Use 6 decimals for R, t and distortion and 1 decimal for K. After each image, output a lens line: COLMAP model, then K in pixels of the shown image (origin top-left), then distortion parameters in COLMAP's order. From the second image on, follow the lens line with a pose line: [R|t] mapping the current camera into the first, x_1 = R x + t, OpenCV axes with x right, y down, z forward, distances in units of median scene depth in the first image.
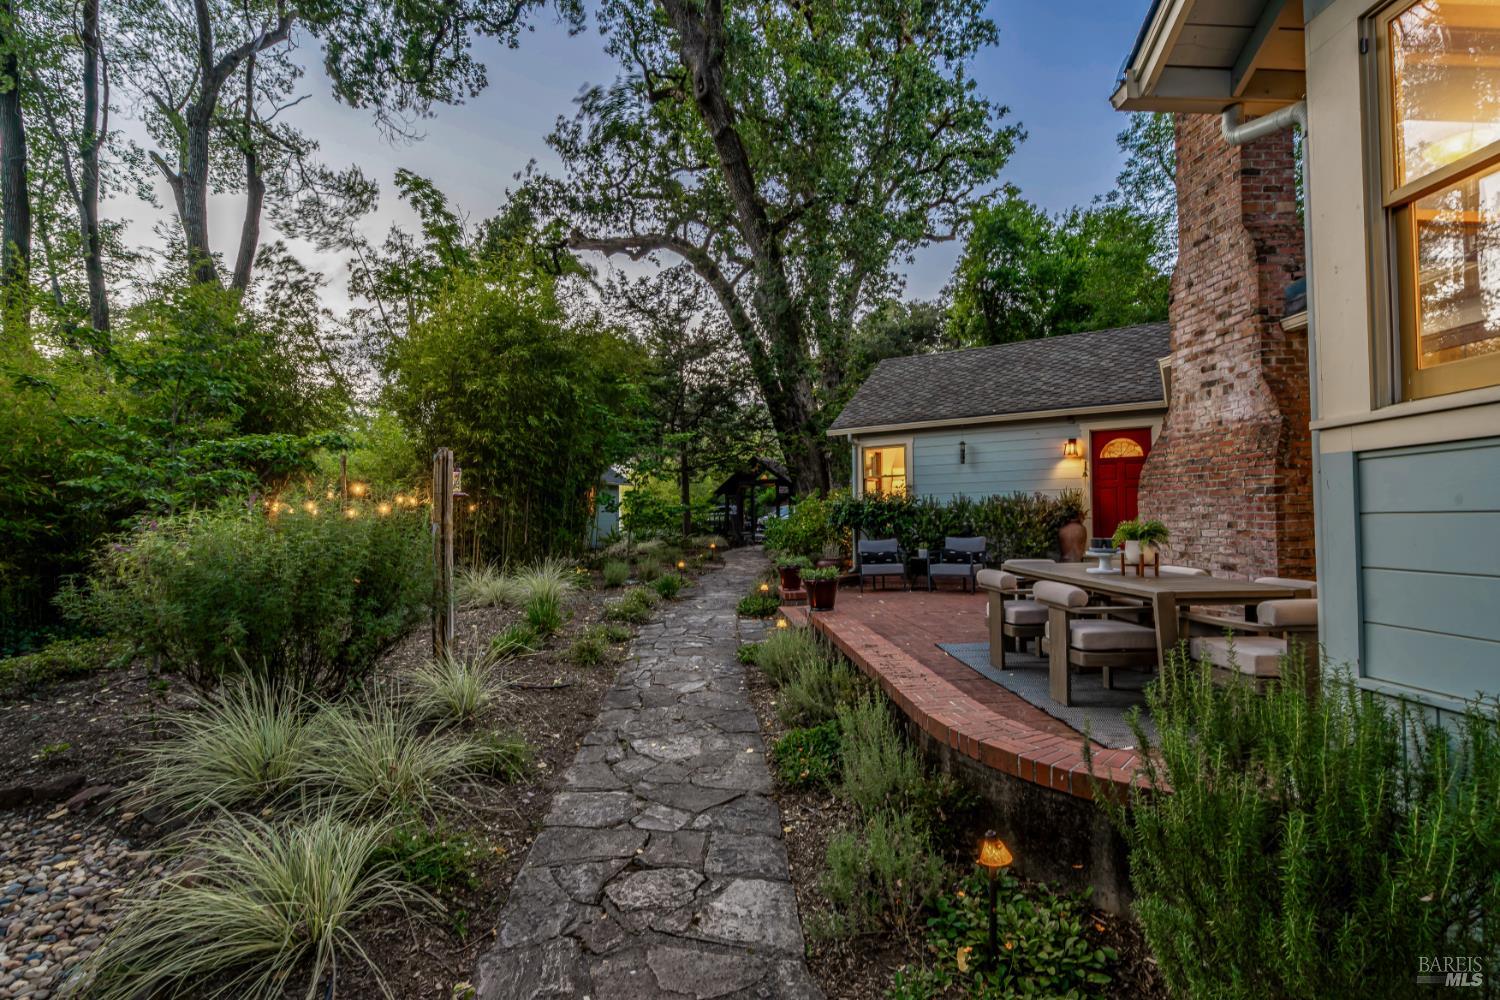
lens RADIAL K [[689.9, 0, 741.8], [0, 689.9, 504.5], [0, 0, 1]] dist [-0.000391, 0.001736]
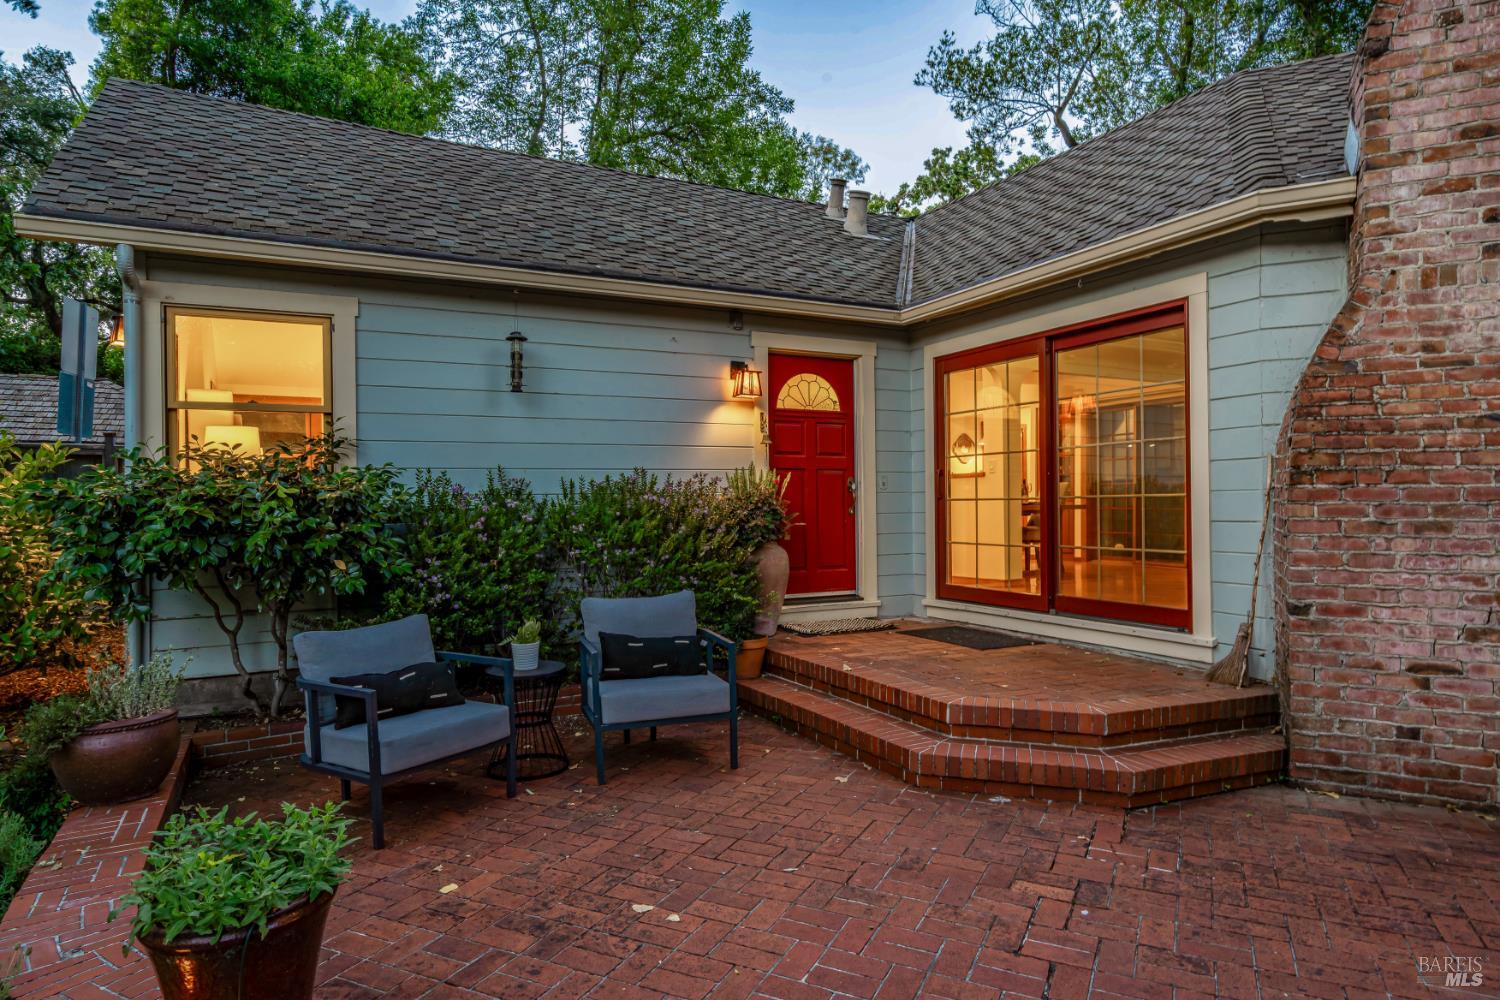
lens RADIAL K [[889.9, 0, 750.2], [0, 889.9, 501.2], [0, 0, 1]] dist [0.004065, 0.002675]
pose [[0.492580, 0.002856, 0.870262, -0.068861], [-0.015225, 0.999870, 0.005336, -0.006011], [-0.870134, -0.015878, 0.492560, 1.089383]]
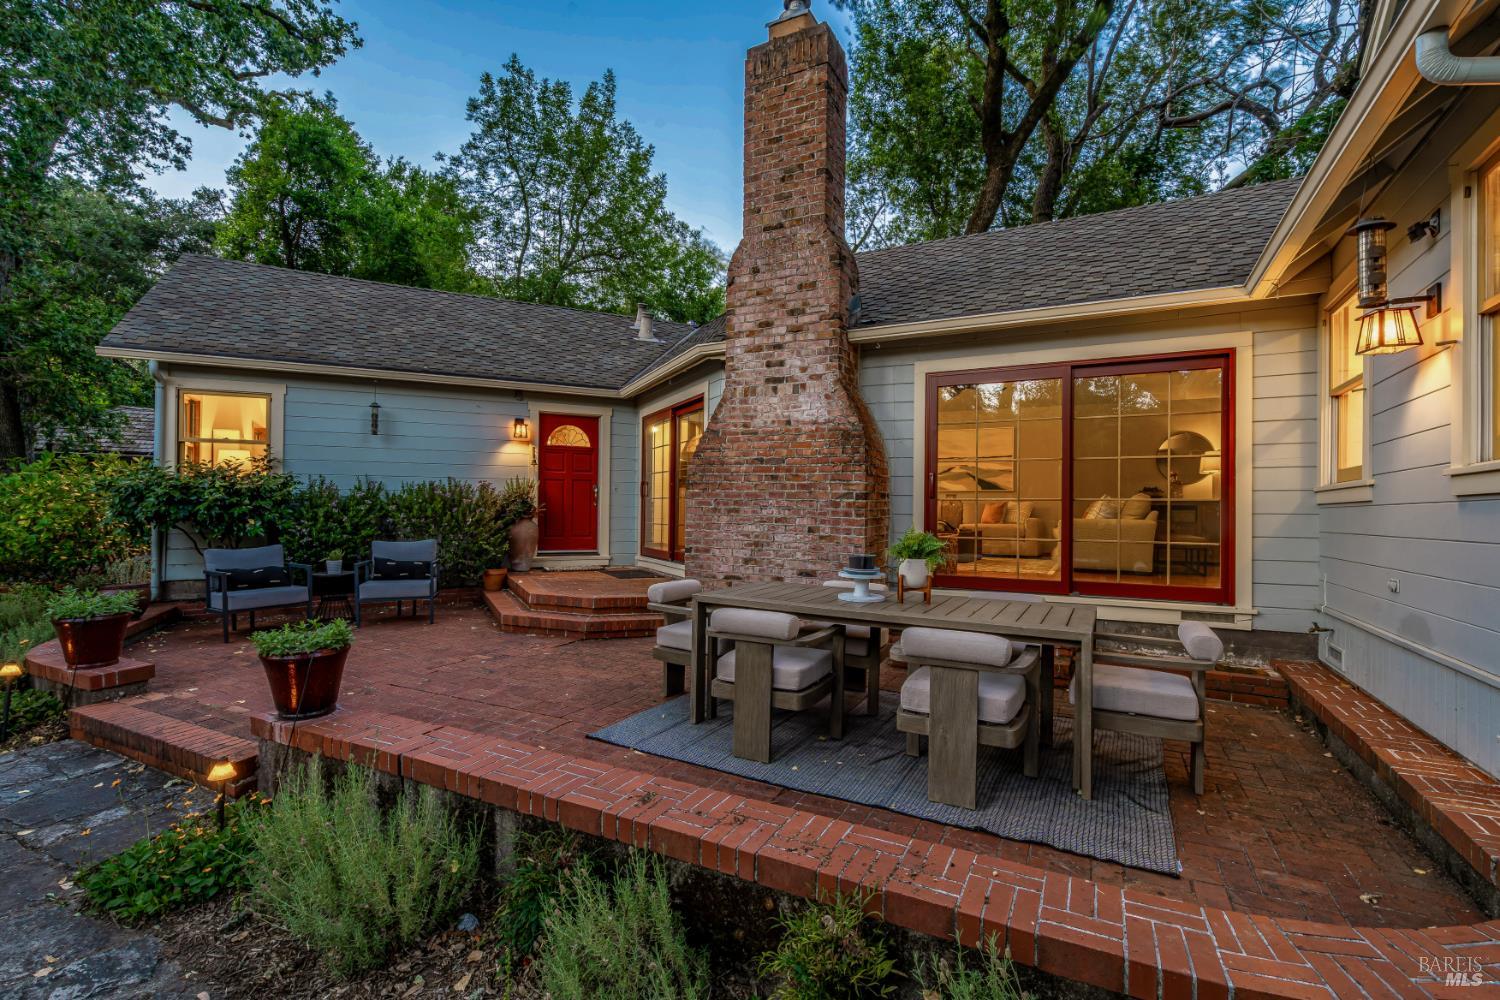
lens RADIAL K [[689.9, 0, 757.2], [0, 689.9, 502.1], [0, 0, 1]] dist [-0.000391, 0.001736]
pose [[0.510700, 0.019755, 0.859532, -0.143493], [-0.034955, 0.999386, -0.002200, -0.003629], [-0.859048, -0.028922, 0.511078, 0.505439]]
